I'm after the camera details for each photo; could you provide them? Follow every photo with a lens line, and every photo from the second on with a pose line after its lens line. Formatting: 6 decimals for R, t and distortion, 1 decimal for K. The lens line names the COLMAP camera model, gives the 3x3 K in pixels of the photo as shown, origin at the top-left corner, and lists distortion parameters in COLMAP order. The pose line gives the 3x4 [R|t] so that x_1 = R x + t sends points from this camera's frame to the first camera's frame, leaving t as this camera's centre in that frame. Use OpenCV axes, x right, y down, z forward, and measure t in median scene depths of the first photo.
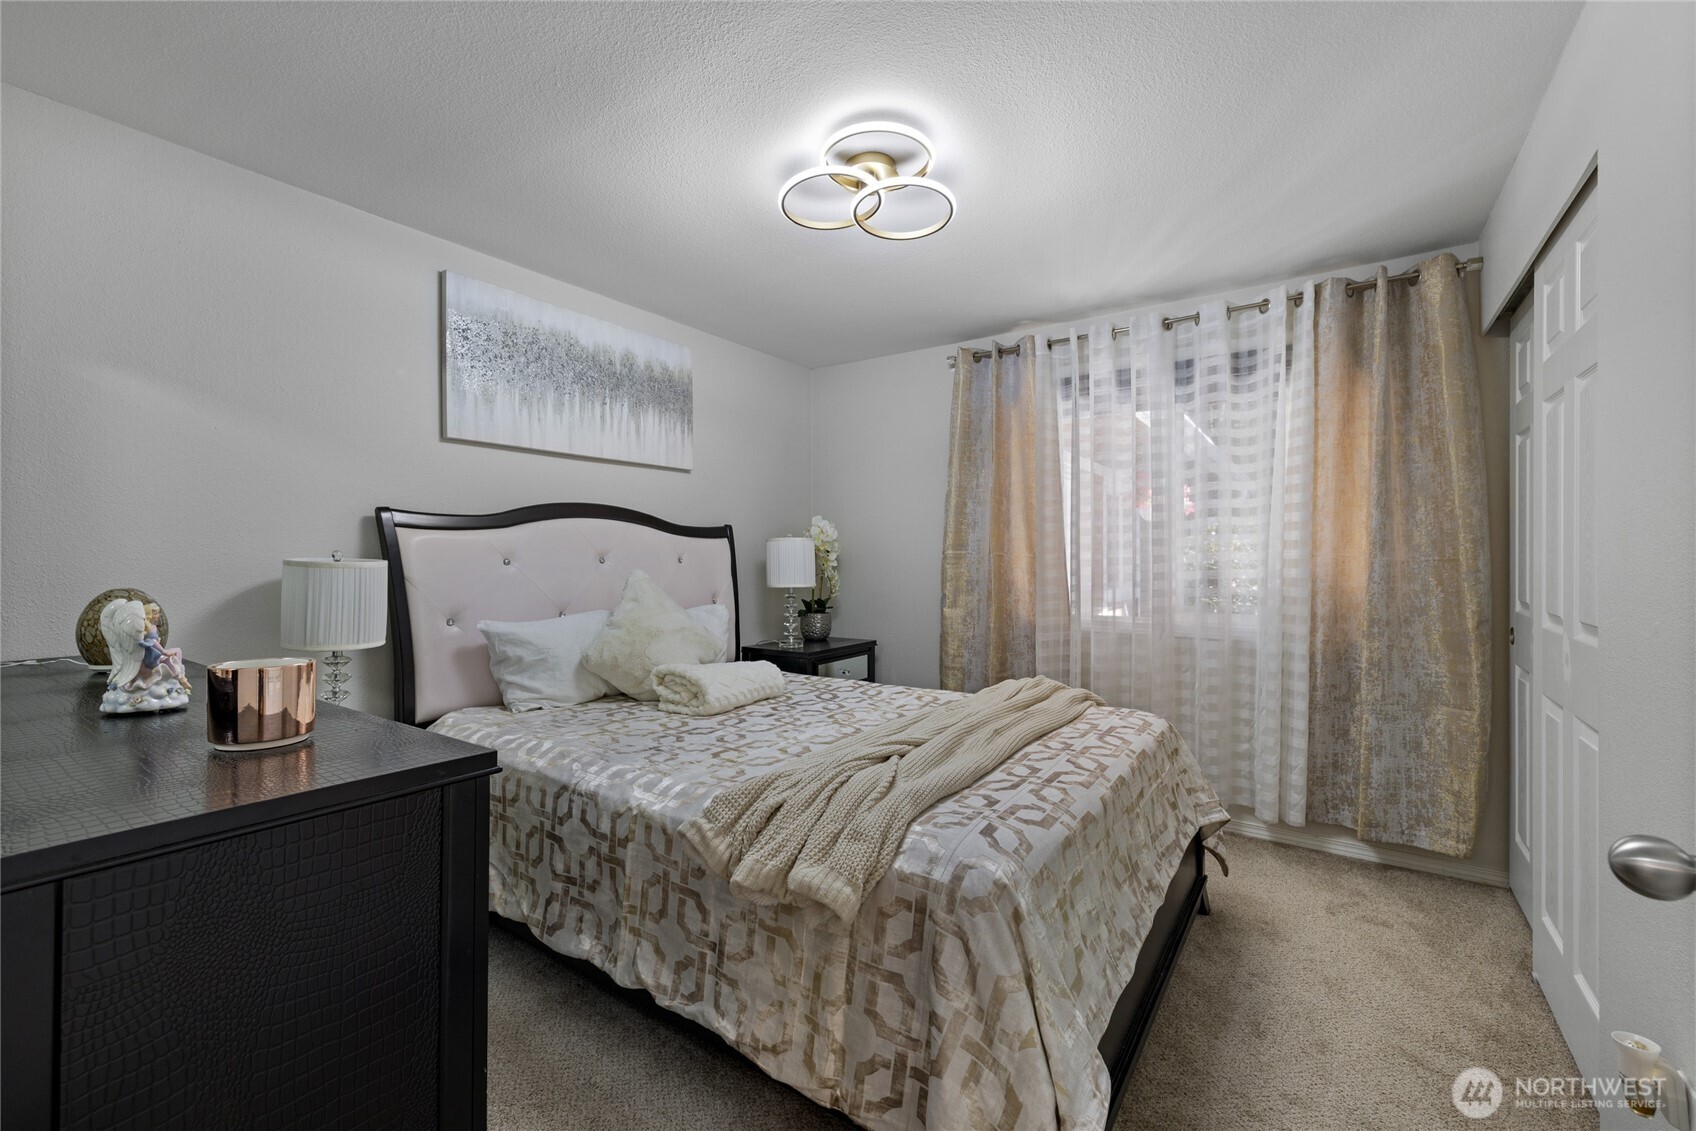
lens RADIAL K [[713.8, 0, 829.7], [0, 713.8, 567.2], [0, 0, 1]] dist [0.000005, 0.000350]
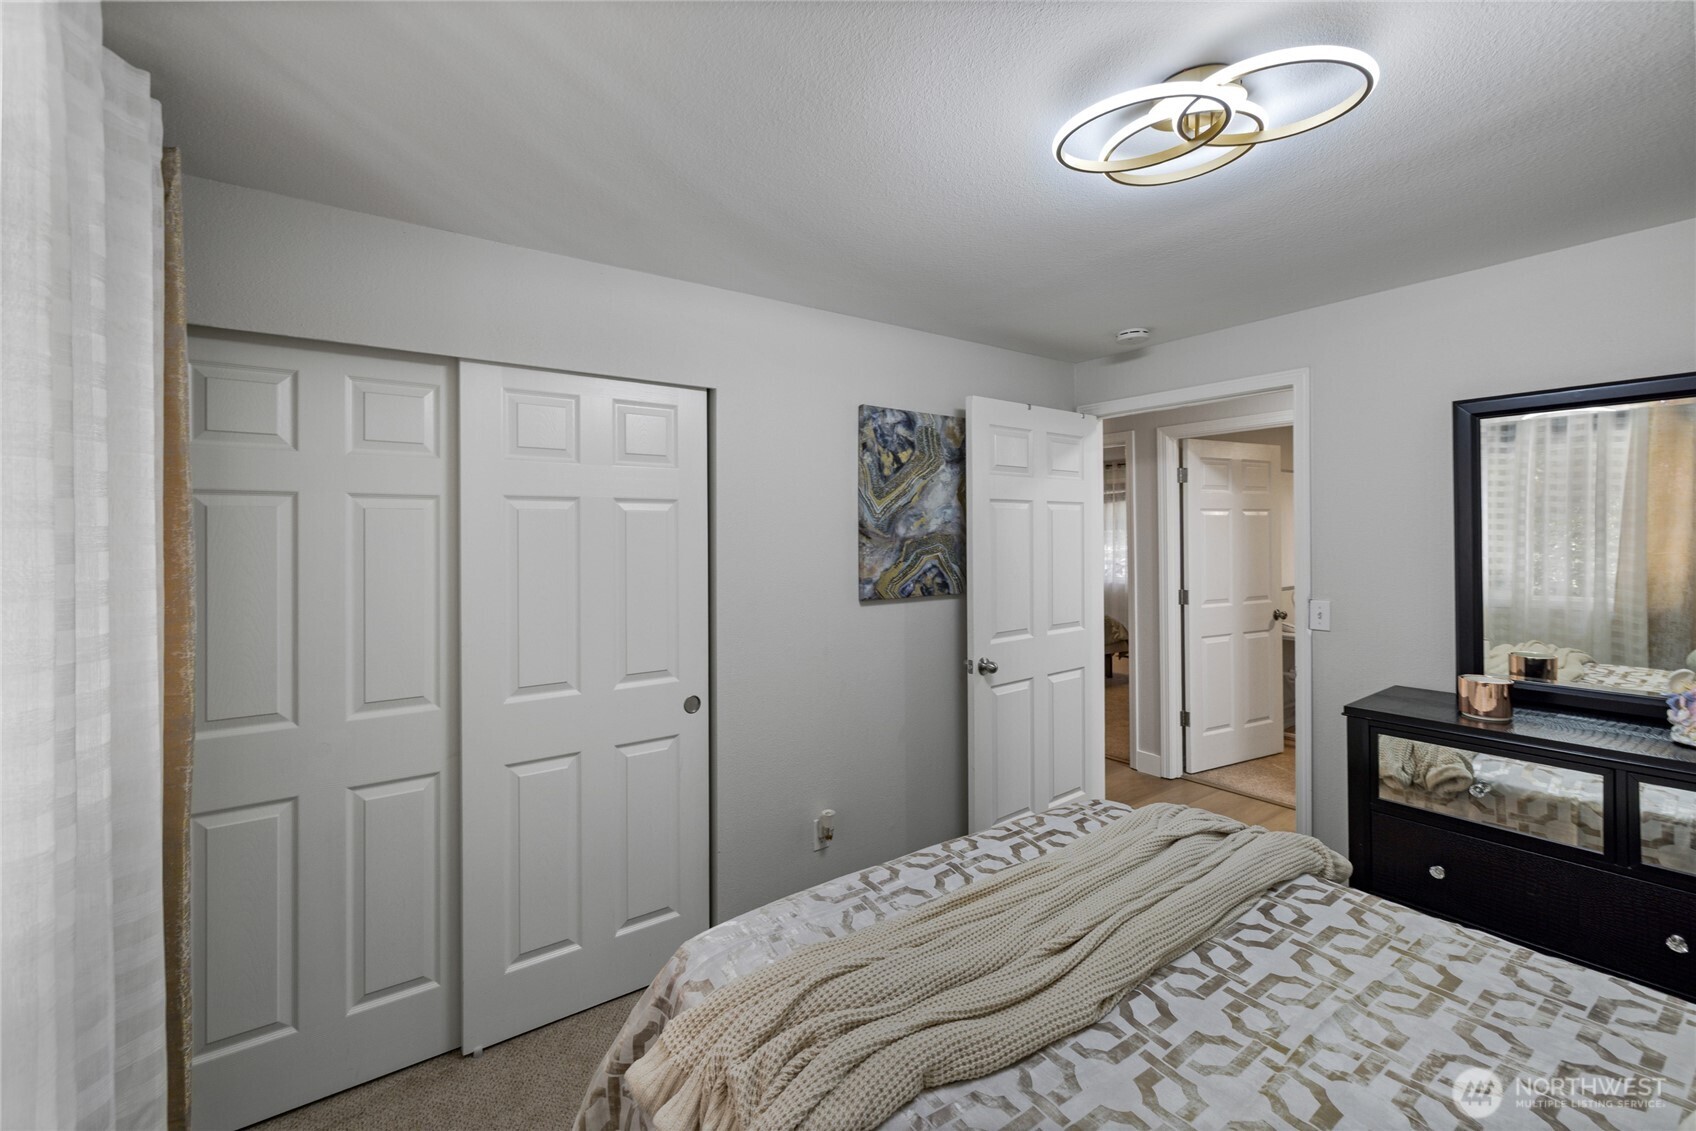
lens RADIAL K [[728.8, 0, 825.5], [0, 728.8, 530.1], [0, 0, 1]] dist [-0.001098, -0.000169]
pose [[-0.942880, 0.004892, 0.333096, 0.173710], [0.003483, 0.999982, -0.004827, -0.166690], [-0.333114, -0.003391, -0.942880, 1.914692]]
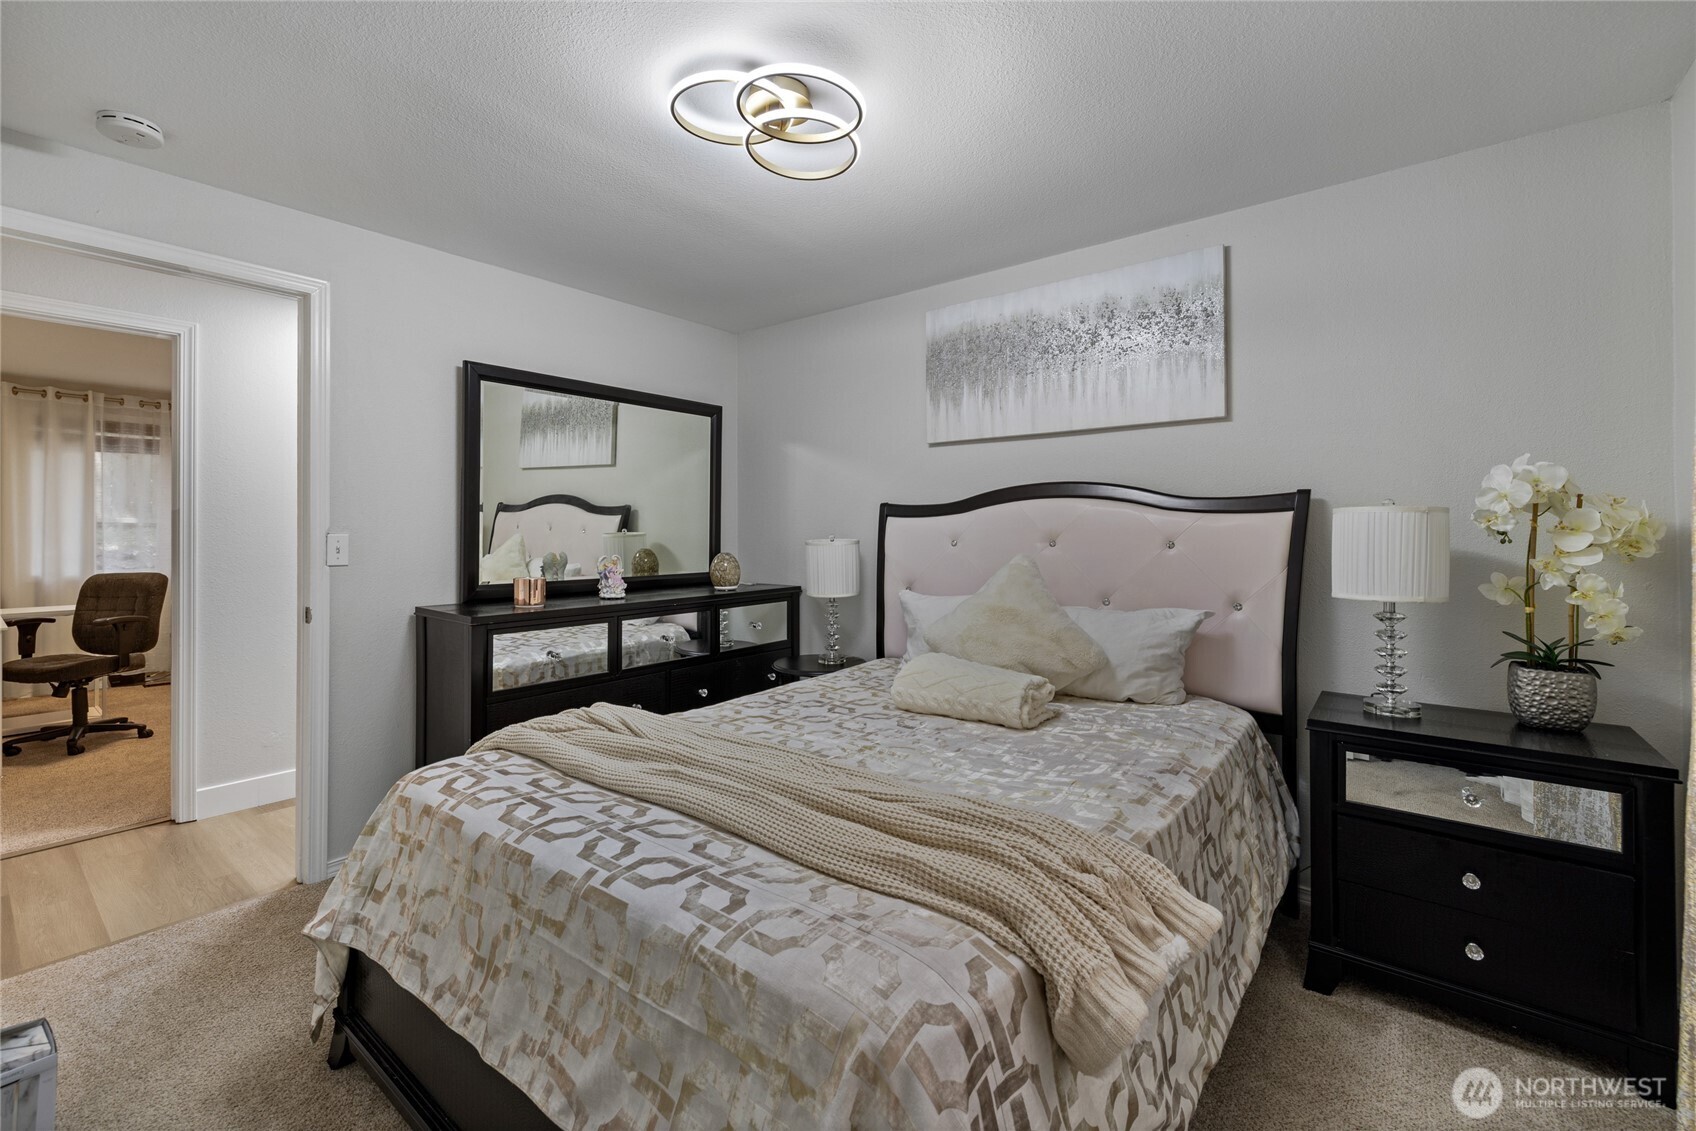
lens RADIAL K [[728.8, 0, 825.5], [0, 728.8, 530.1], [0, 0, 1]] dist [-0.001098, -0.000169]
pose [[-0.083249, 0.001362, -0.996528, 1.028389], [-0.005011, 0.999986, 0.001786, -0.041653], [0.996516, 0.005142, -0.083241, 1.240260]]
